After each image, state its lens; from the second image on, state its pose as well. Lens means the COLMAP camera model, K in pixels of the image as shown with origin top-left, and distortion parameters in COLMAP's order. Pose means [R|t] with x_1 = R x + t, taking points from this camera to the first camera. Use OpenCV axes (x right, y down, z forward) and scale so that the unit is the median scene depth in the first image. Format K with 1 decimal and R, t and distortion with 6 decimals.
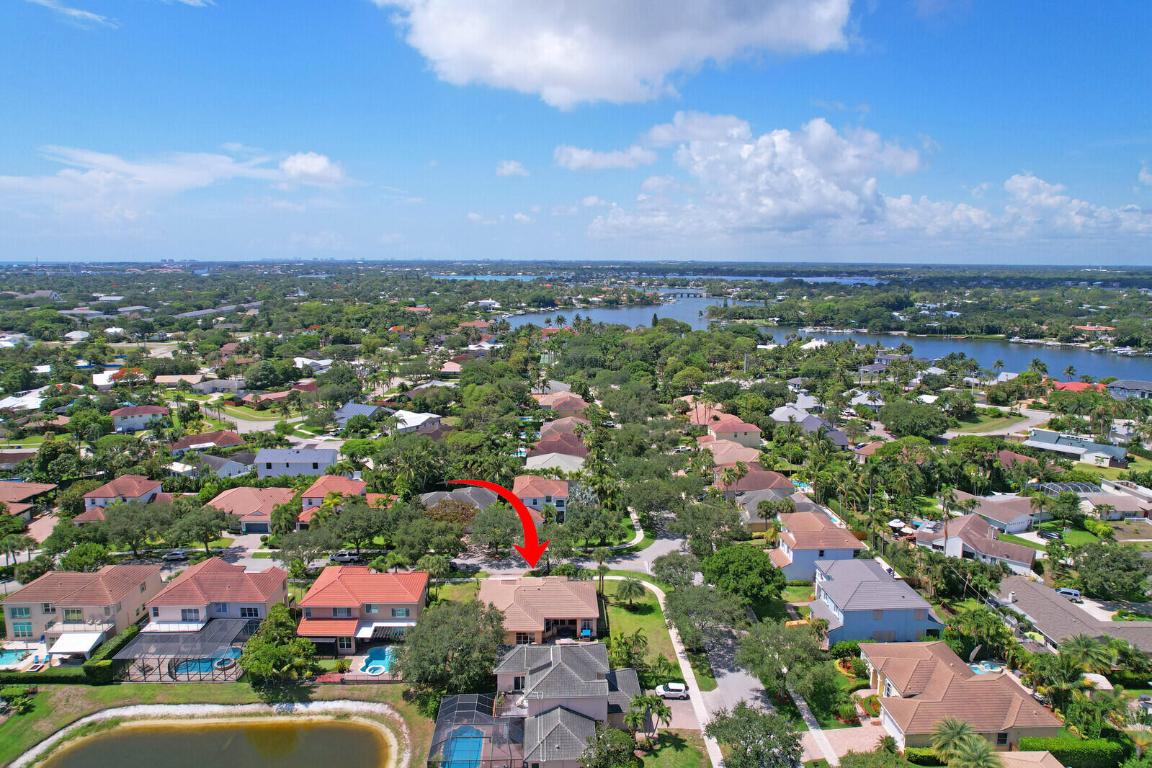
lens RADIAL K [[731.4, 0, 576.0], [0, 731.4, 384.0], [0, 0, 1]] dist [-0.082633, 0.074092]
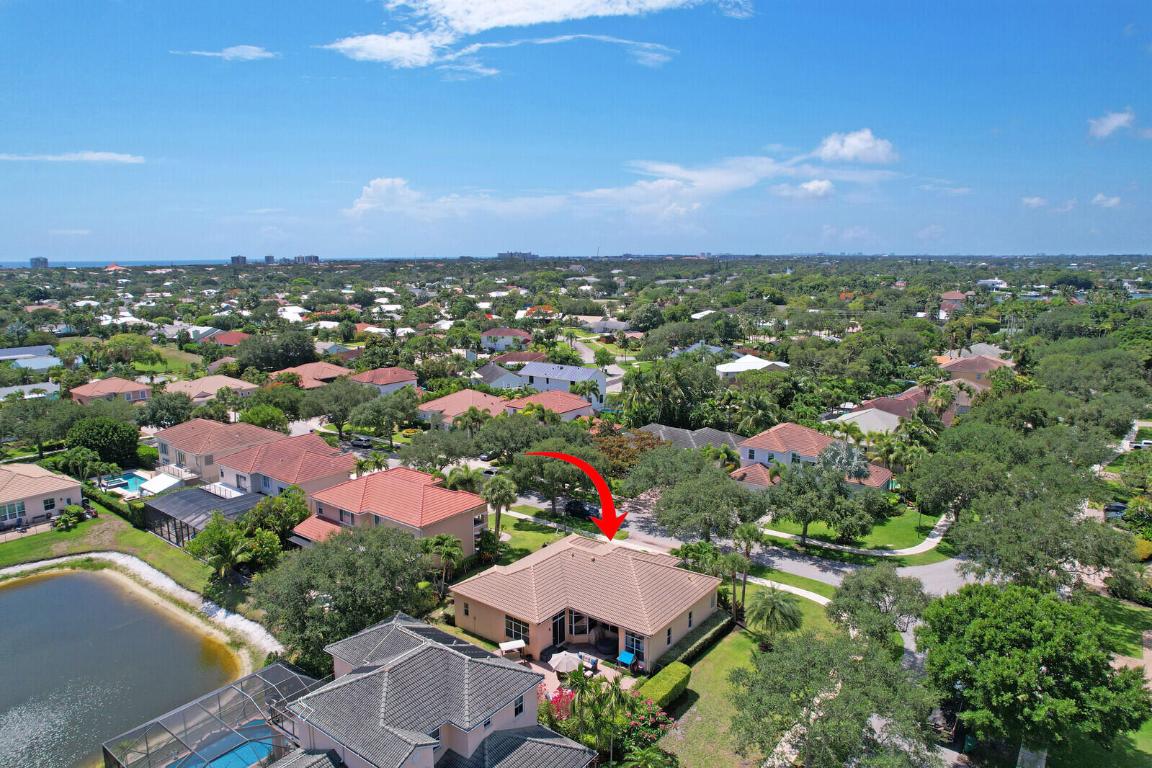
lens RADIAL K [[734.1, 0, 572.9], [0, 734.1, 384.6], [0, 0, 1]] dist [-0.067936, 0.056946]
pose [[0.769910, 0.103333, -0.629731, 0.229425], [-0.099877, 0.994154, 0.041022, 0.098093], [0.630289, 0.031312, 0.775729, 0.429904]]
